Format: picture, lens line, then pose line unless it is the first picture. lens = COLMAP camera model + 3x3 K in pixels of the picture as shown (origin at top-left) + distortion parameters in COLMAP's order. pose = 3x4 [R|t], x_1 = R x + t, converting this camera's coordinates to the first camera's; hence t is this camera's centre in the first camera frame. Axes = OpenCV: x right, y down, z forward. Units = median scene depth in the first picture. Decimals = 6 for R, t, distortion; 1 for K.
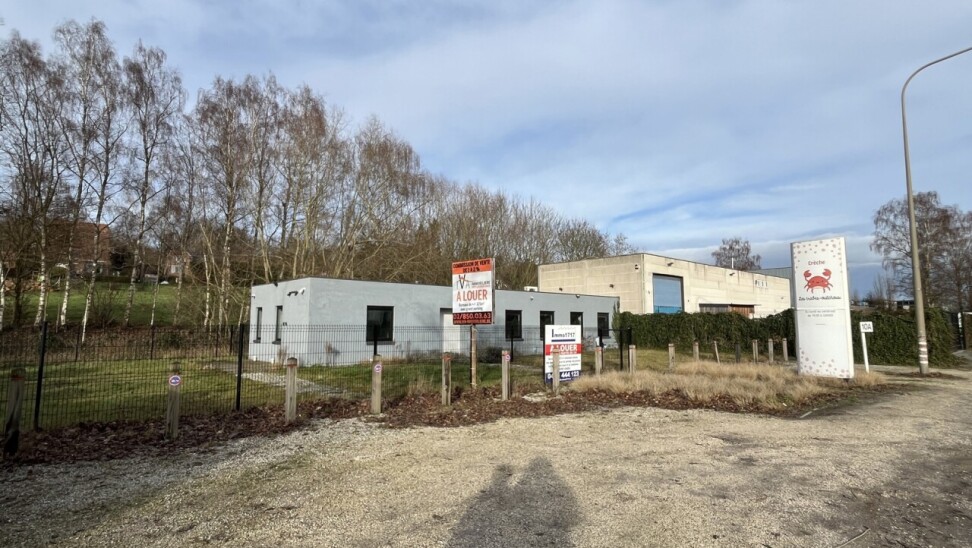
lens RADIAL K [[510.8, 0, 480.1], [0, 510.8, 273.4], [0, 0, 1]] dist [-0.002587, -0.000682]
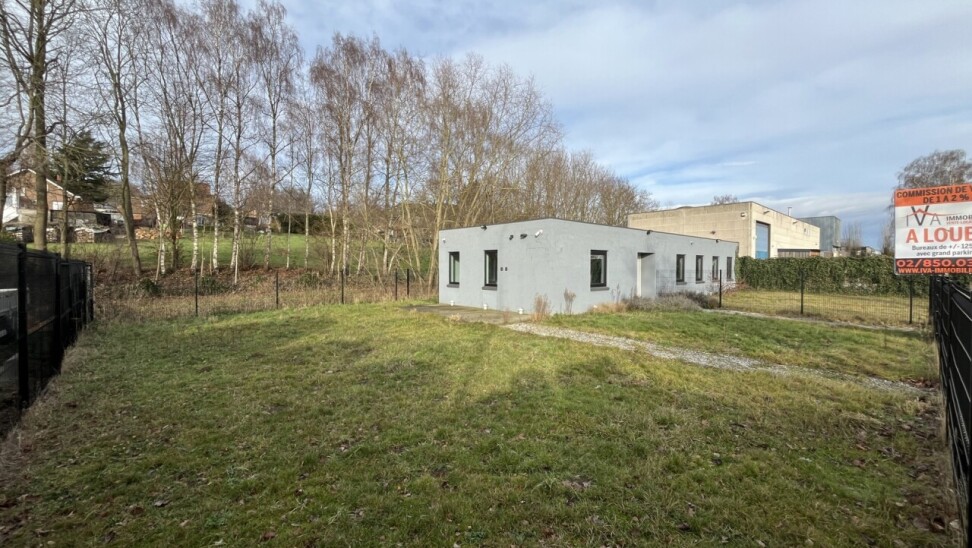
lens RADIAL K [[390.9, 0, 483.5], [0, 390.9, 273.1], [0, 0, 1]] dist [-0.000805, -0.000212]
pose [[0.999999, 0.000119, 0.001208, -0.269535], [-0.000263, 0.992814, 0.119664, 0.012456], [-0.001185, -0.119665, 0.992814, 0.178102]]
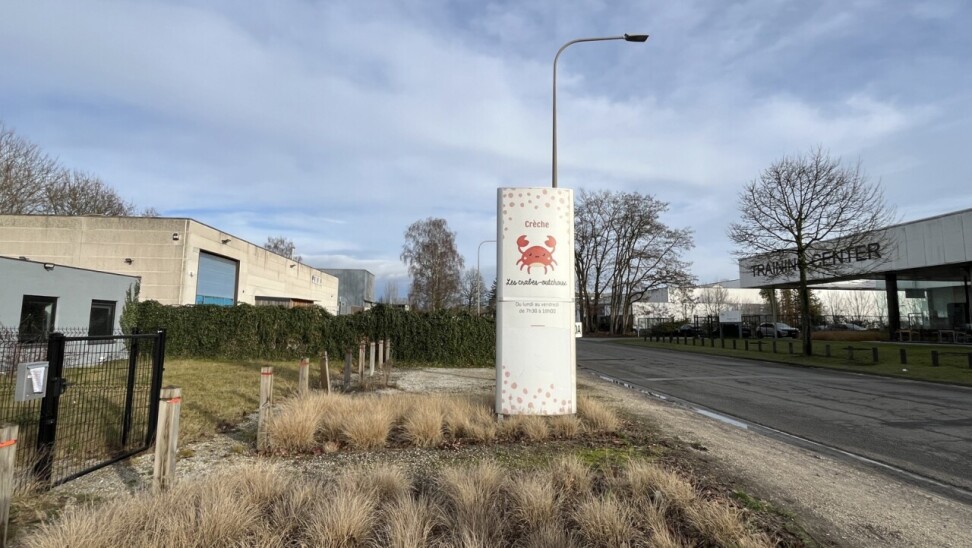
lens RADIAL K [[461.0, 0, 486.0], [0, 461.0, 274.0], [0, 0, 1]] dist [-0.006348, -0.000374]
pose [[0.611271, 0.090024, 0.786285, 0.087124], [-0.089006, 0.995026, -0.044729, 0.030214], [-0.786400, -0.042643, 0.616243, 0.314193]]
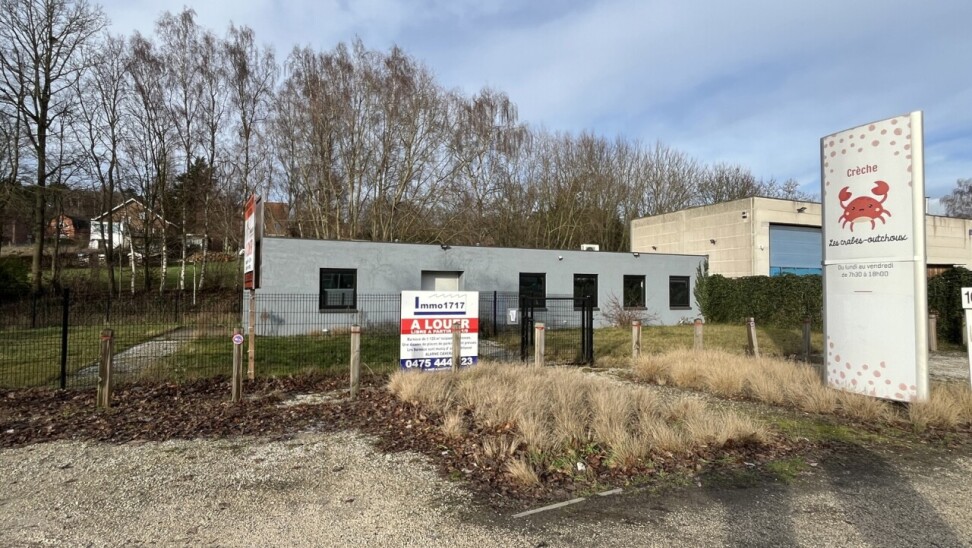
lens RADIAL K [[510.8, 0, 480.1], [0, 510.8, 273.4], [0, 0, 1]] dist [-0.002587, -0.000682]
pose [[0.942573, -0.007156, -0.333924, 0.209300], [0.029030, 0.997742, 0.060562, 0.017477], [0.332736, -0.066778, 0.940653, 0.174282]]
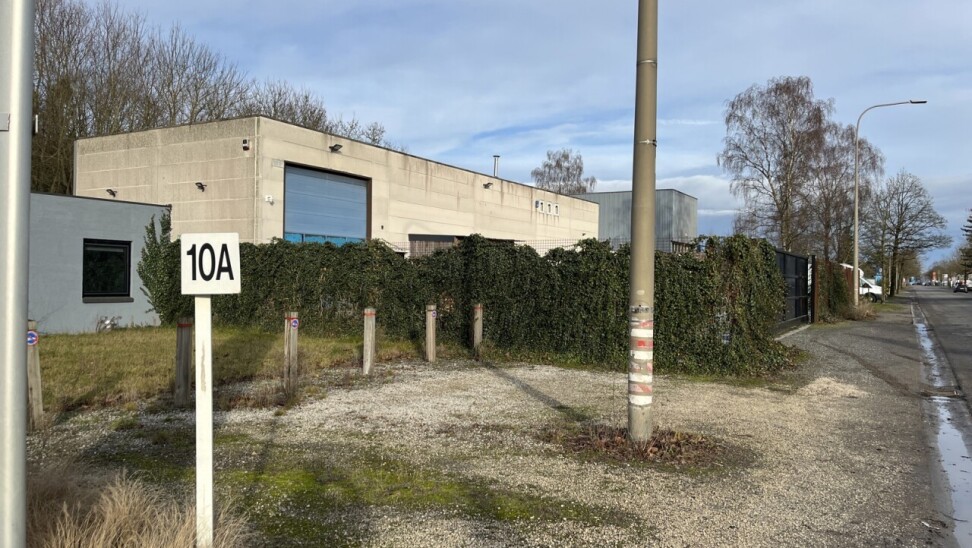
lens RADIAL K [[736.7, 0, 486.0], [0, 736.7, 274.0], [0, 0, 1]] dist [0.048776, -0.003612]
pose [[0.949387, 0.013713, 0.313810, 0.333998], [-0.043842, 0.995052, 0.089156, 0.036459], [-0.311035, -0.098401, 0.945291, 0.326363]]
